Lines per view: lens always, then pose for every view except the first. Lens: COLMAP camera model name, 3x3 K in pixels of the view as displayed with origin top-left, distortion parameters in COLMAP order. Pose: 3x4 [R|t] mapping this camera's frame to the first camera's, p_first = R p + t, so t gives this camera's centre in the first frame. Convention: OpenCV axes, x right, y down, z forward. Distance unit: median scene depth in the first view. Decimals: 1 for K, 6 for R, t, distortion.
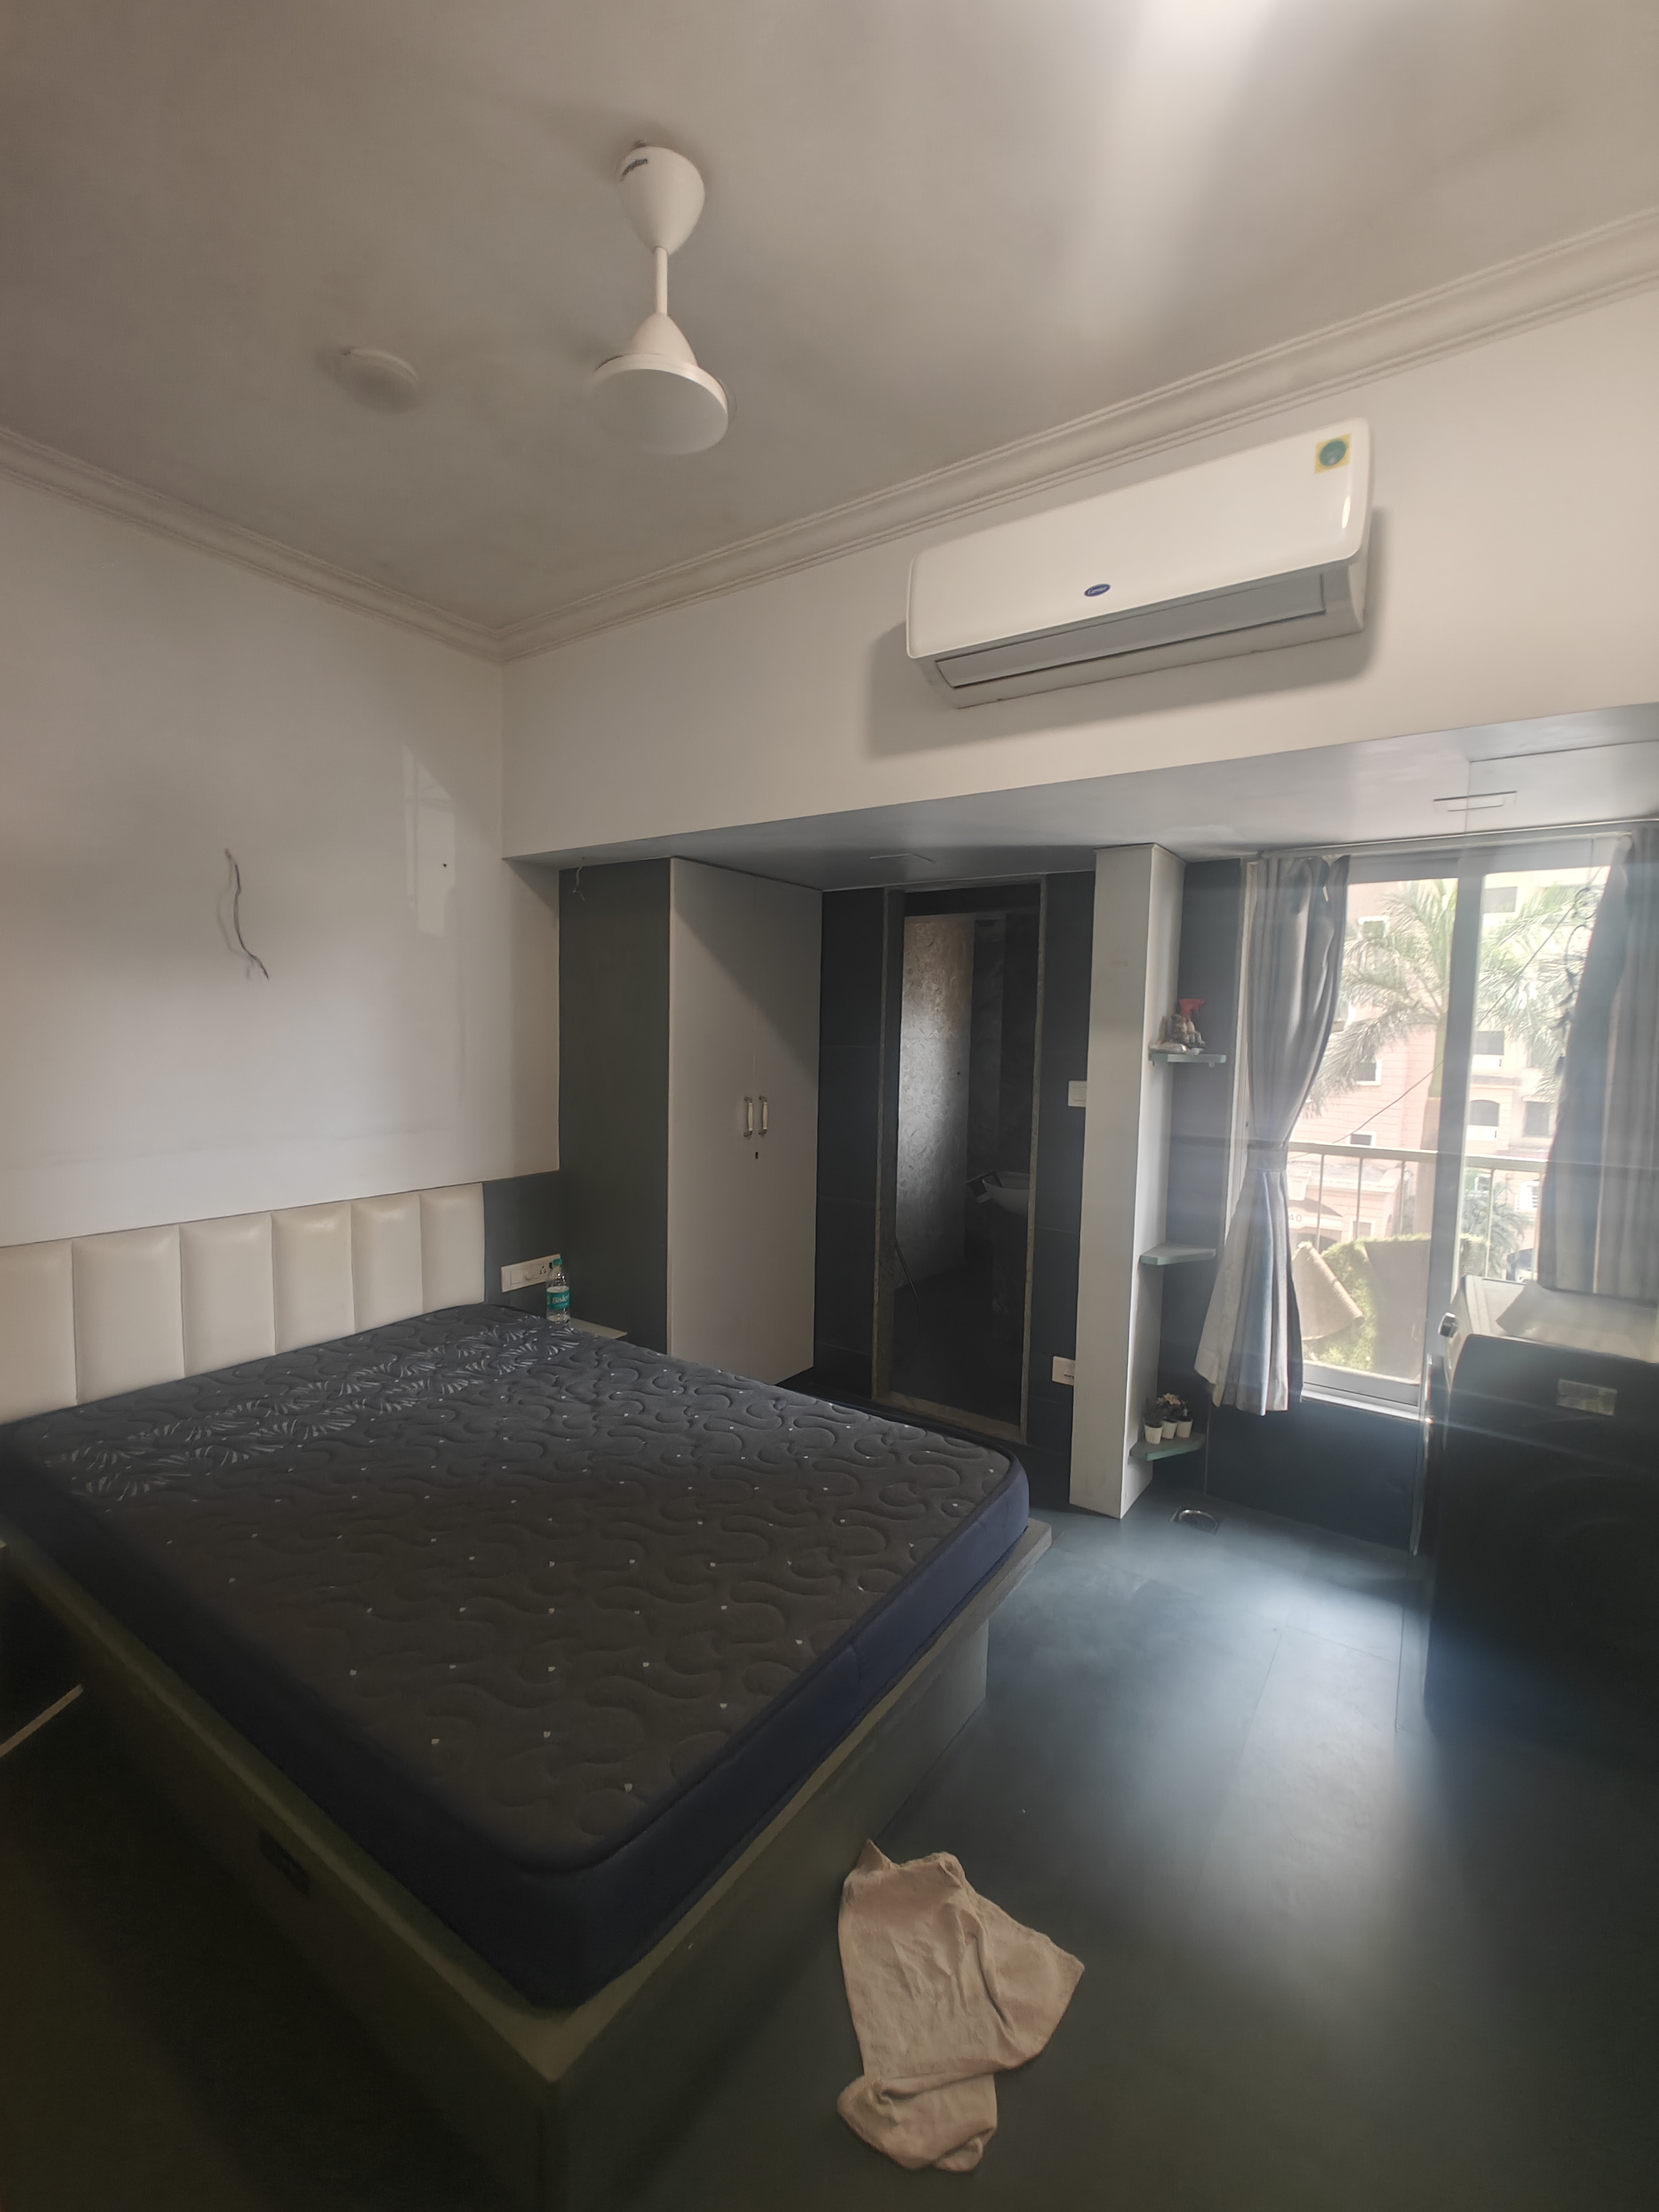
lens RADIAL K [[934.4, 0, 824.3], [0, 934.4, 1113.1], [0, 0, 1]] dist [-0.000579, 0.000220]
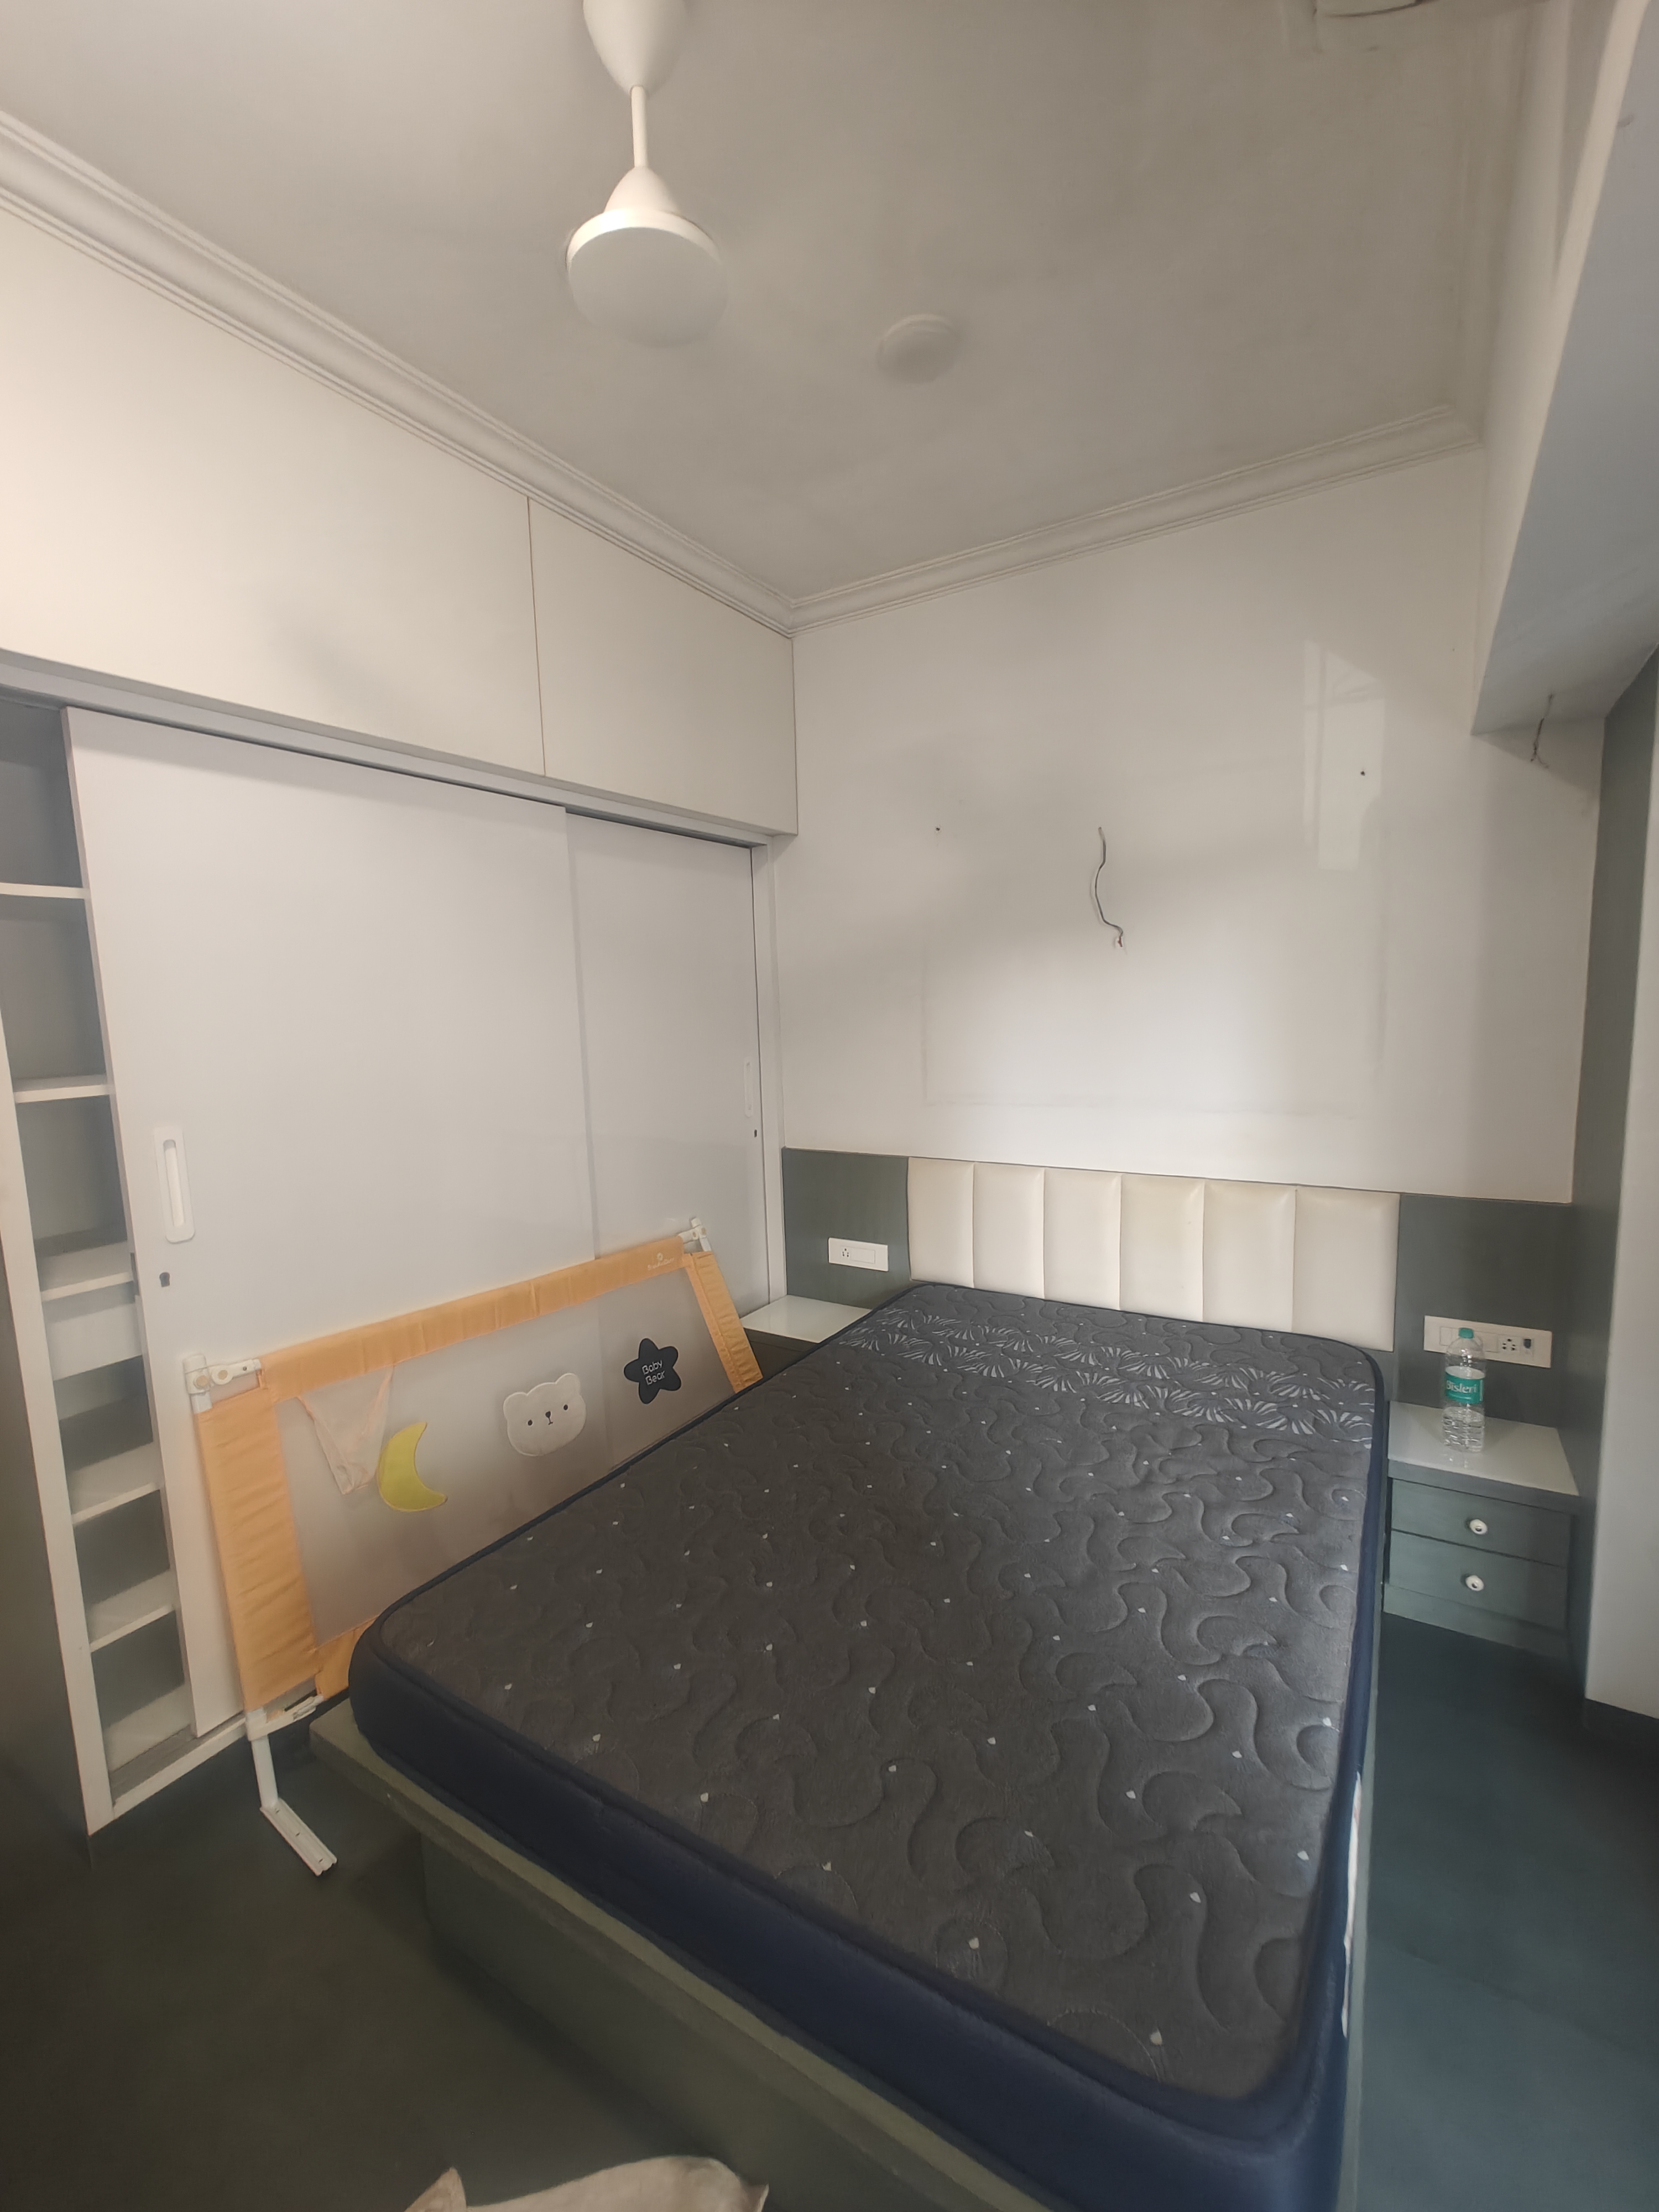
lens RADIAL K [[934.4, 0, 824.3], [0, 934.4, 1113.1], [0, 0, 1]] dist [-0.000579, 0.000220]
pose [[0.054552, 0.102007, -0.993287, 0.426193], [-0.059205, 0.993348, 0.098762, -0.044163], [0.996754, 0.053420, 0.060229, 0.632856]]
